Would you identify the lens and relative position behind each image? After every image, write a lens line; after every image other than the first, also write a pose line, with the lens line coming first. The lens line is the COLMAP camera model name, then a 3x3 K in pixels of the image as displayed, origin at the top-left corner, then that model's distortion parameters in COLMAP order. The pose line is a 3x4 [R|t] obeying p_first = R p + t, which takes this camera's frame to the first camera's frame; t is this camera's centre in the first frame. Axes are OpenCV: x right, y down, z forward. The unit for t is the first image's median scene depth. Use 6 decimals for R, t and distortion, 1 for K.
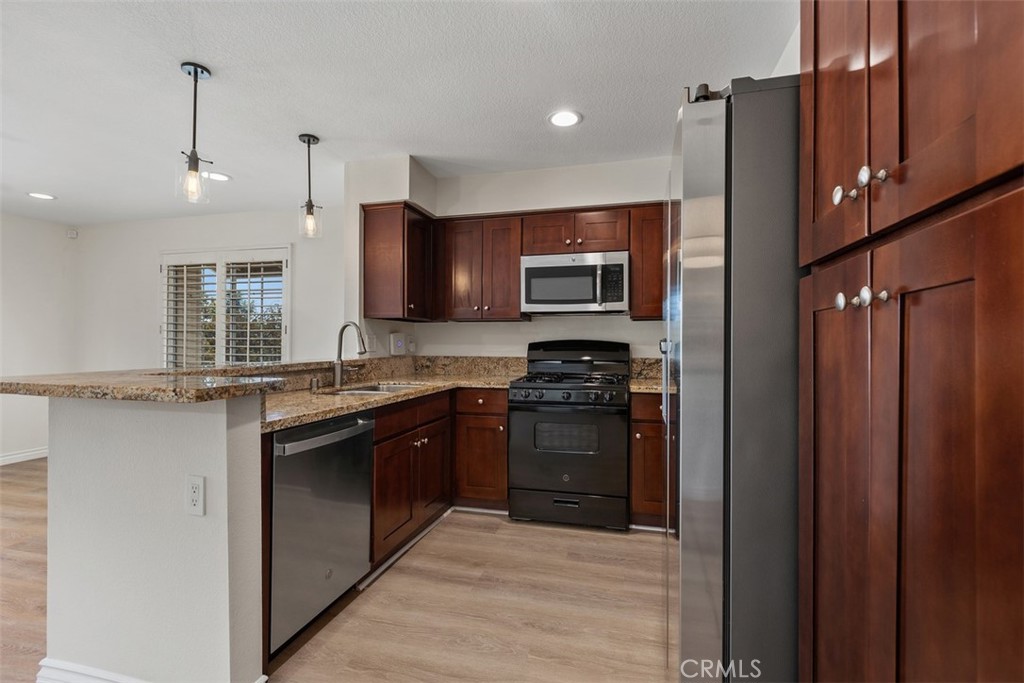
lens RADIAL K [[461.6, 0, 507.2], [0, 461.6, 340.0], [0, 0, 1]] dist [0.021394, 0.000147]
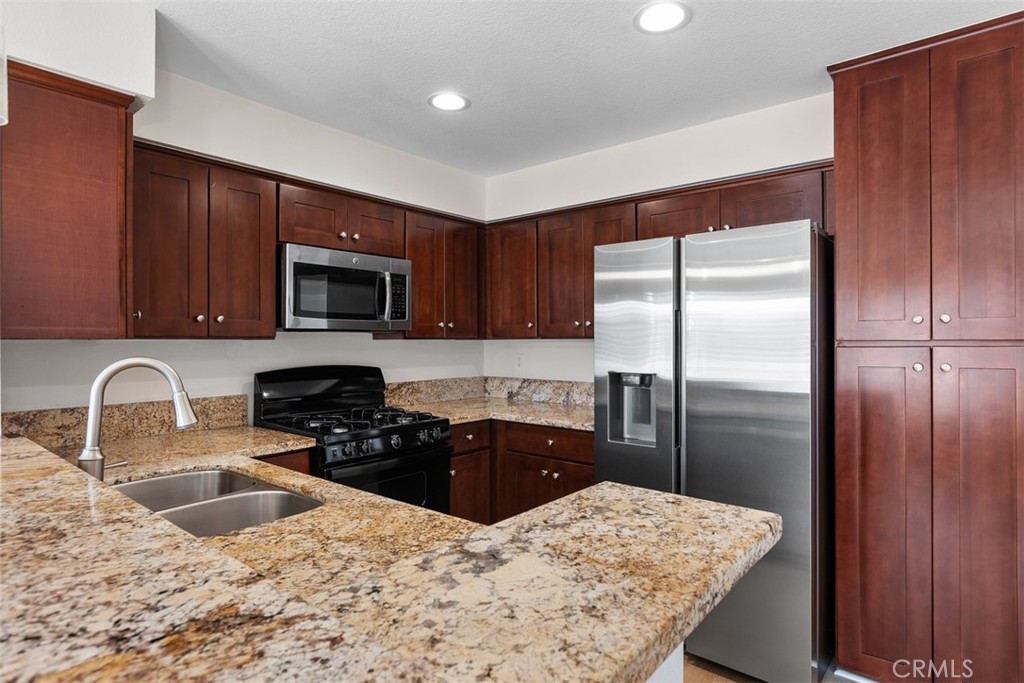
lens RADIAL K [[543.7, 0, 513.0], [0, 543.7, 337.1], [0, 0, 1]] dist [0.016972, 0.001381]
pose [[0.422430, 0.001680, 0.906394, -0.566021], [-0.003305, 0.999994, -0.000313, -0.051408], [-0.906389, -0.002863, 0.422433, 0.401122]]
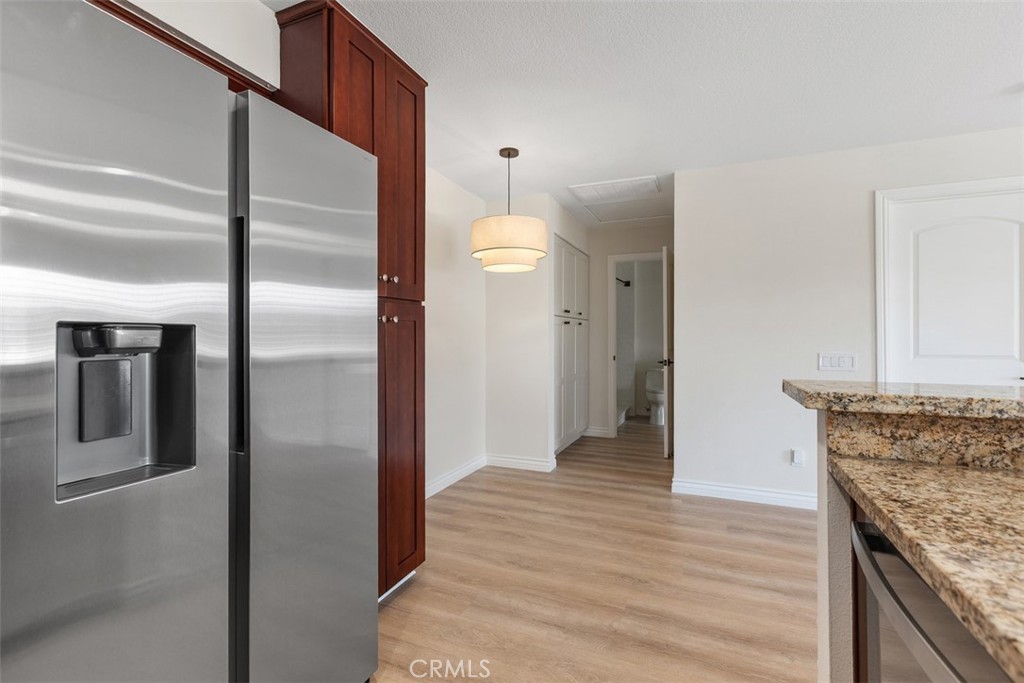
lens RADIAL K [[464.7, 0, 510.5], [0, 464.7, 336.3], [0, 0, 1]] dist [0.012624, -0.001071]
pose [[-0.989529, -0.001105, 0.144333, -0.076018], [-0.002469, 0.999954, -0.009269, 0.008054], [-0.144316, -0.009529, -0.989486, 0.826620]]
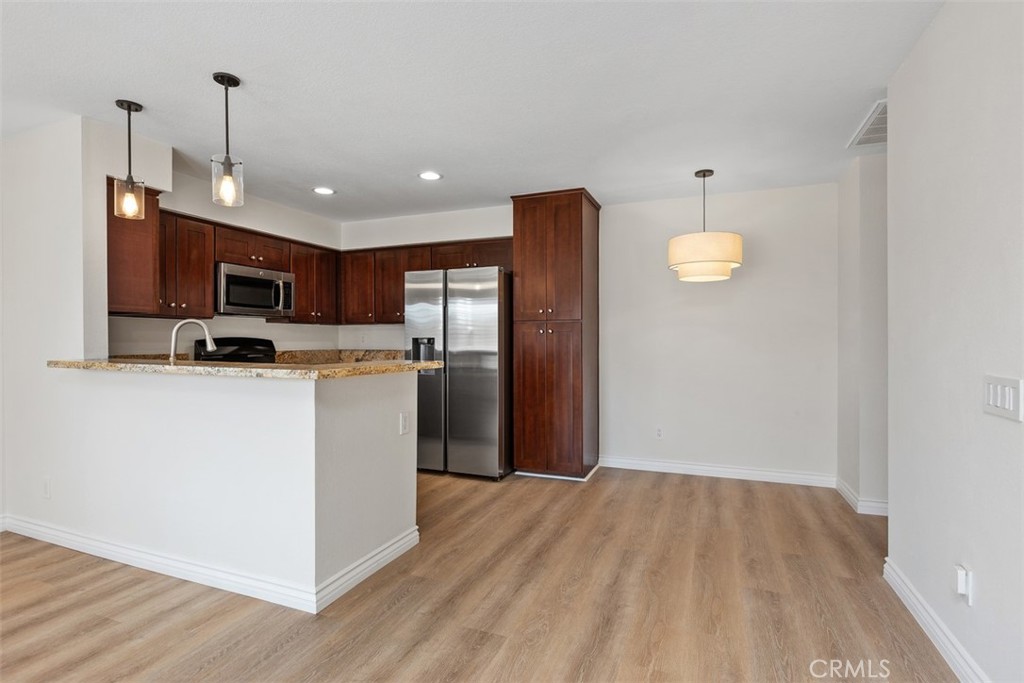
lens RADIAL K [[484.4, 0, 505.6], [0, 484.4, 340.5], [0, 0, 1]] dist [0.000880, 0.000903]
pose [[0.132485, -0.004651, 0.991174, -1.098042], [-0.003778, 0.999979, 0.005197, -0.001691], [-0.991178, -0.004433, 0.132465, 0.171687]]
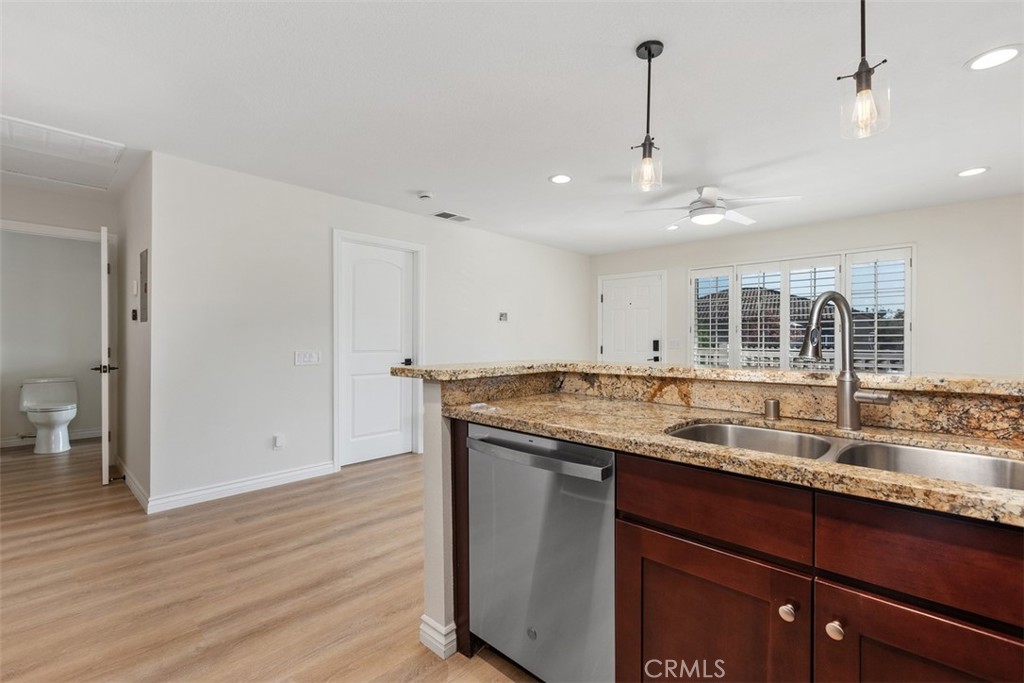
lens RADIAL K [[464.7, 0, 513.4], [0, 464.7, 340.0], [0, 0, 1]] dist [0.012624, -0.001071]
pose [[-0.478807, 0.001209, -0.877919, 0.191426], [0.004083, 0.999991, -0.000849, 0.007617], [0.877911, -0.003991, -0.478808, 0.812488]]
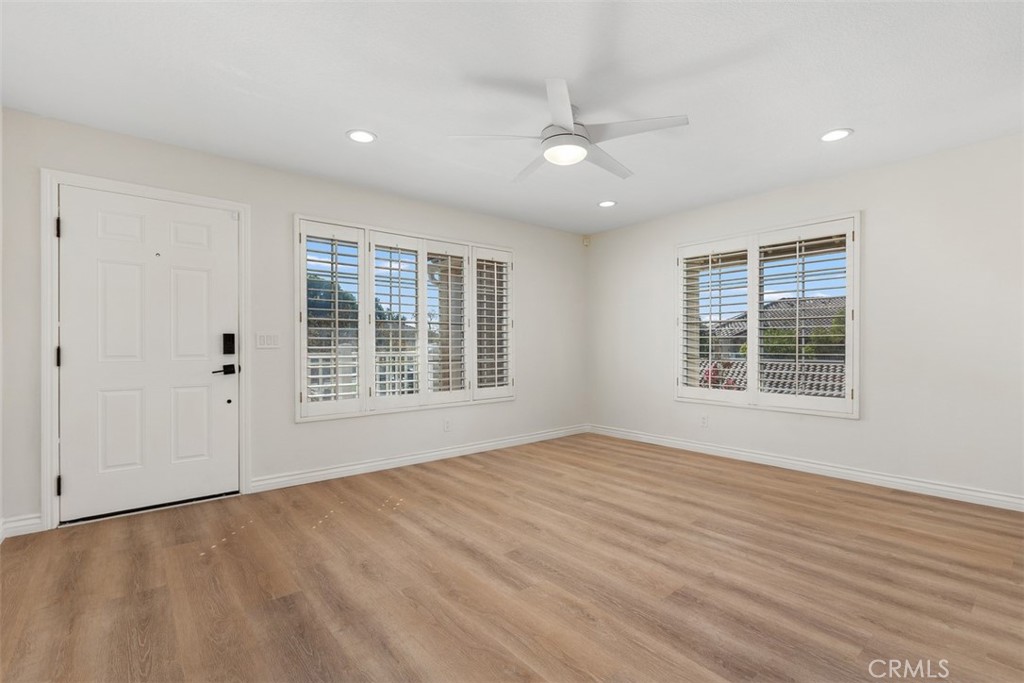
lens RADIAL K [[464.7, 0, 521.9], [0, 464.7, 340.7], [0, 0, 1]] dist [0.012624, -0.001071]
pose [[0.822318, -0.008296, -0.568968, -0.659532], [0.006680, 0.999966, -0.004927, 0.033348], [0.568989, 0.000251, 0.822345, -0.047939]]
